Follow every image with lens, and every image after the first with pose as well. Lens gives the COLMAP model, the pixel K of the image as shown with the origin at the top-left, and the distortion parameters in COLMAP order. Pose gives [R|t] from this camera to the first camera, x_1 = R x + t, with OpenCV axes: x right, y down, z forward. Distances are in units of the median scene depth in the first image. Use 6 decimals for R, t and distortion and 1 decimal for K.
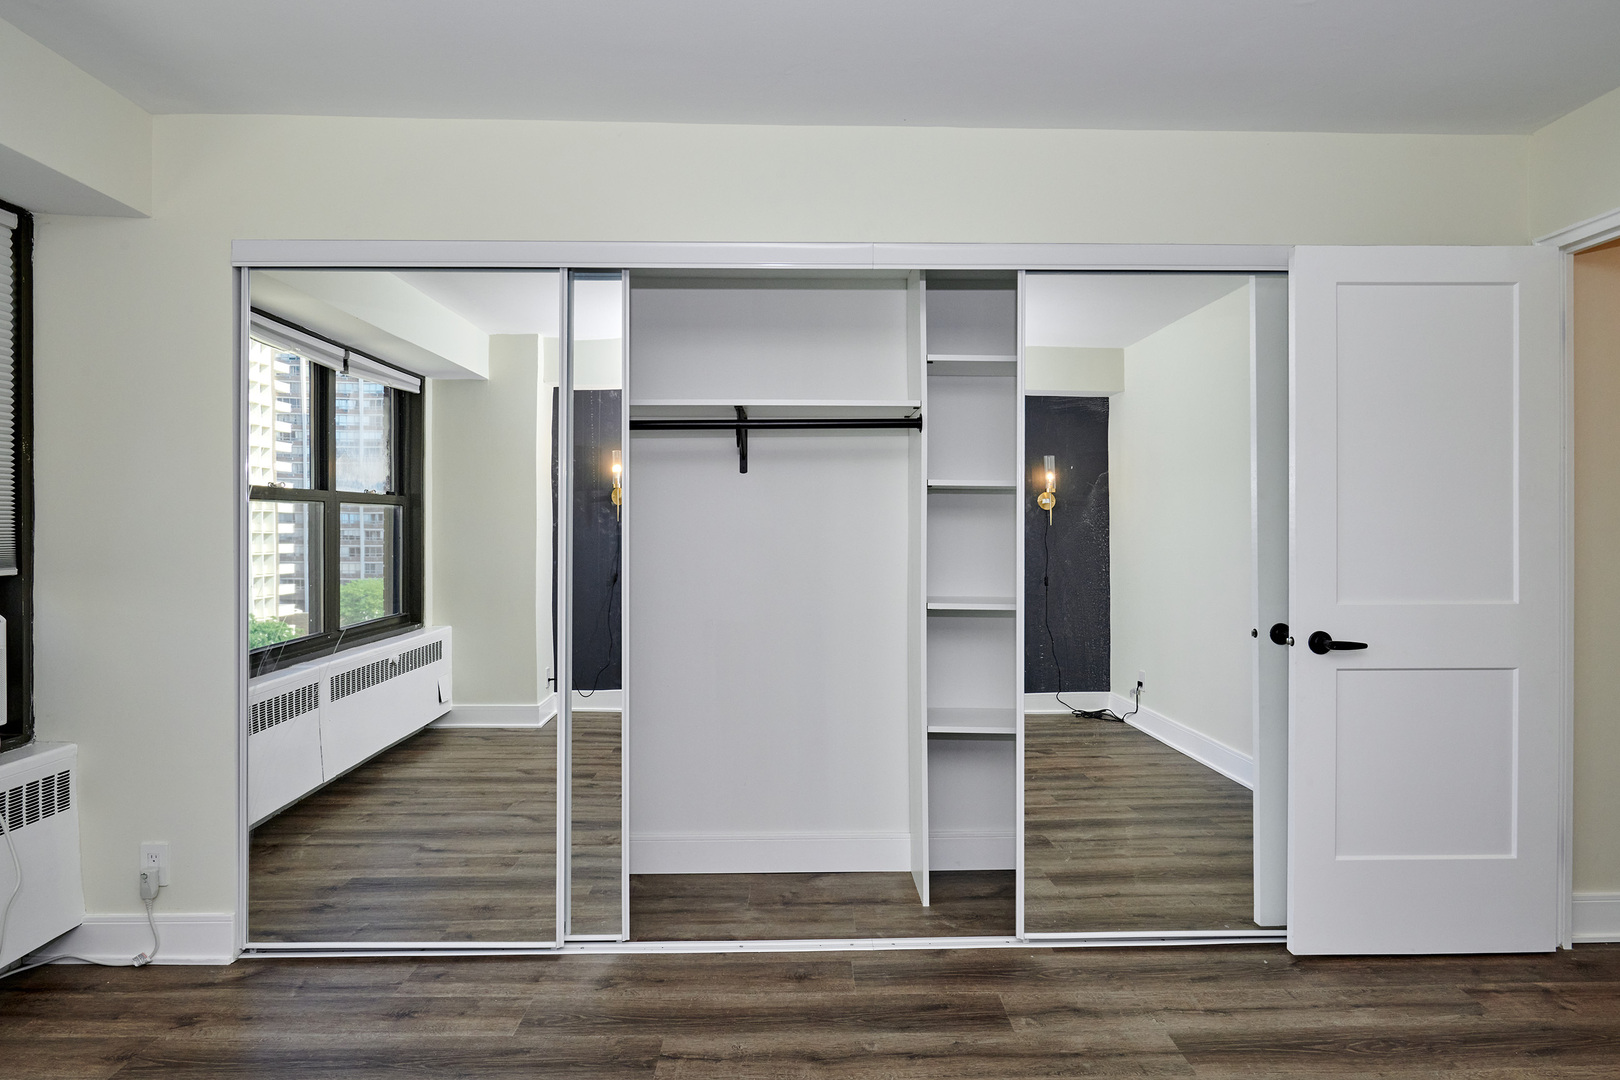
lens RADIAL K [[885.9, 0, 810.9], [0, 885.9, 546.1], [0, 0, 1]] dist [-0.015247, 0.004121]
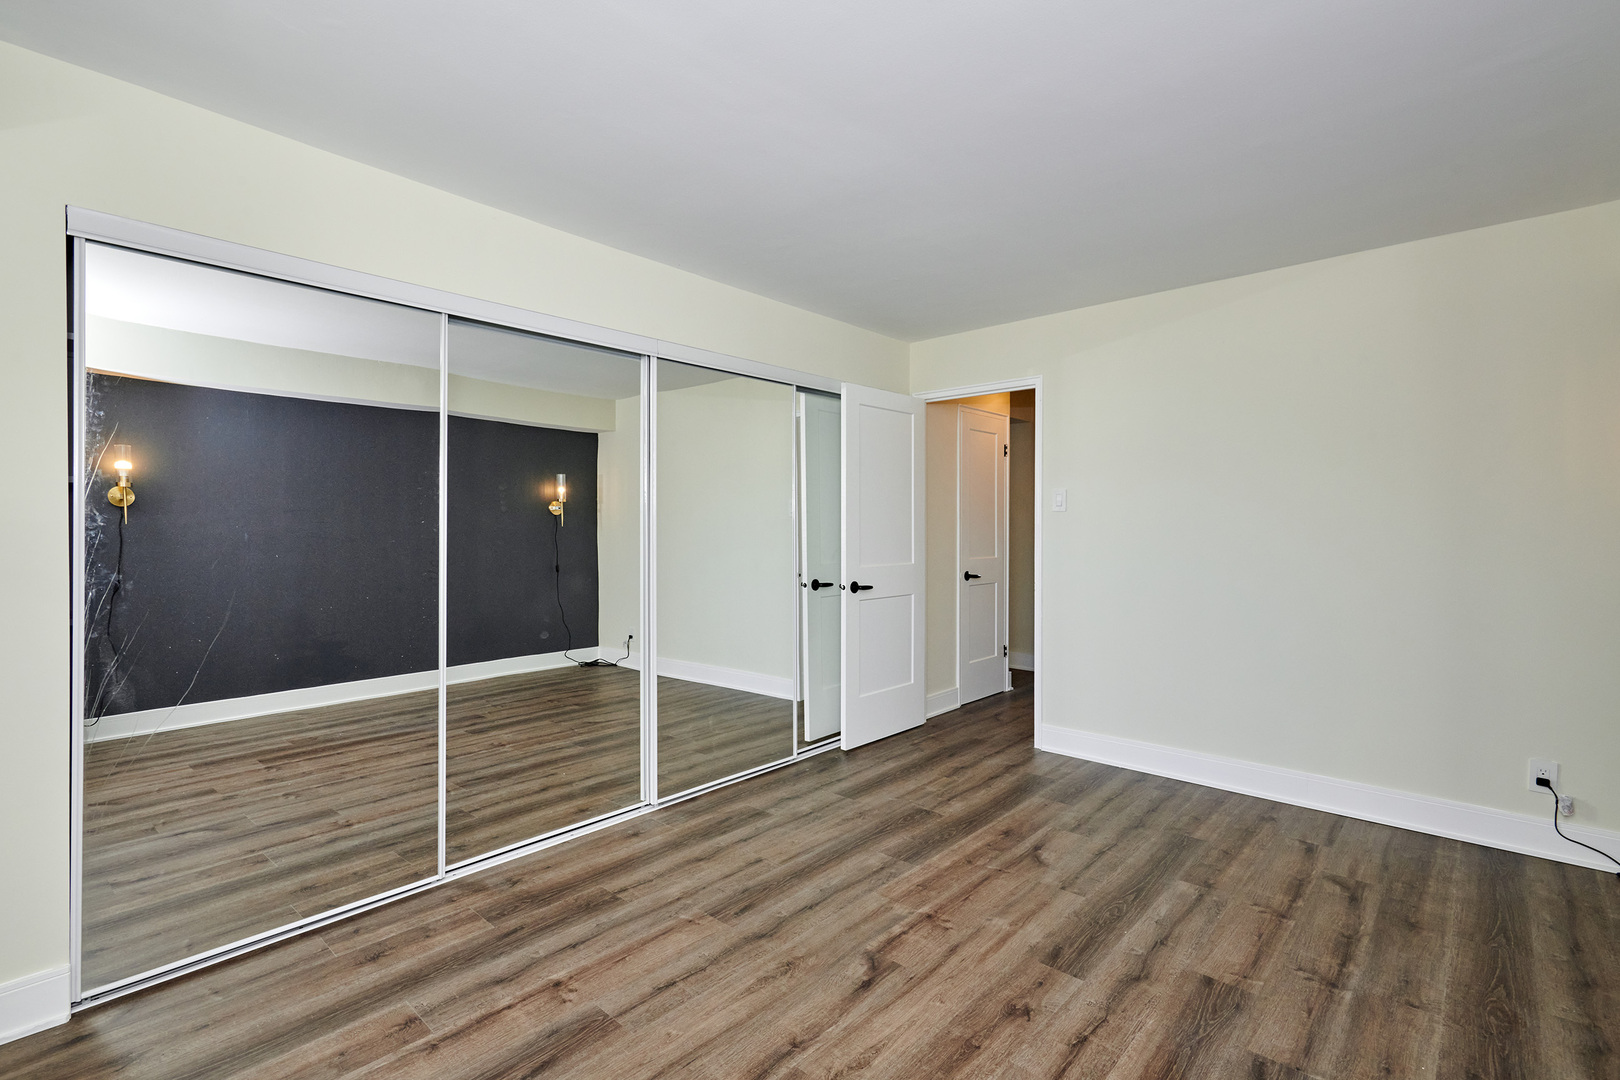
lens RADIAL K [[761.4, 0, 802.8], [0, 761.4, 544.0], [0, 0, 1]] dist [0.003374, 0.001515]
pose [[0.683573, -0.015276, 0.729722, -0.715840], [0.017218, 0.999840, 0.004802, 0.004677], [-0.729679, 0.009282, 0.683727, -0.071244]]
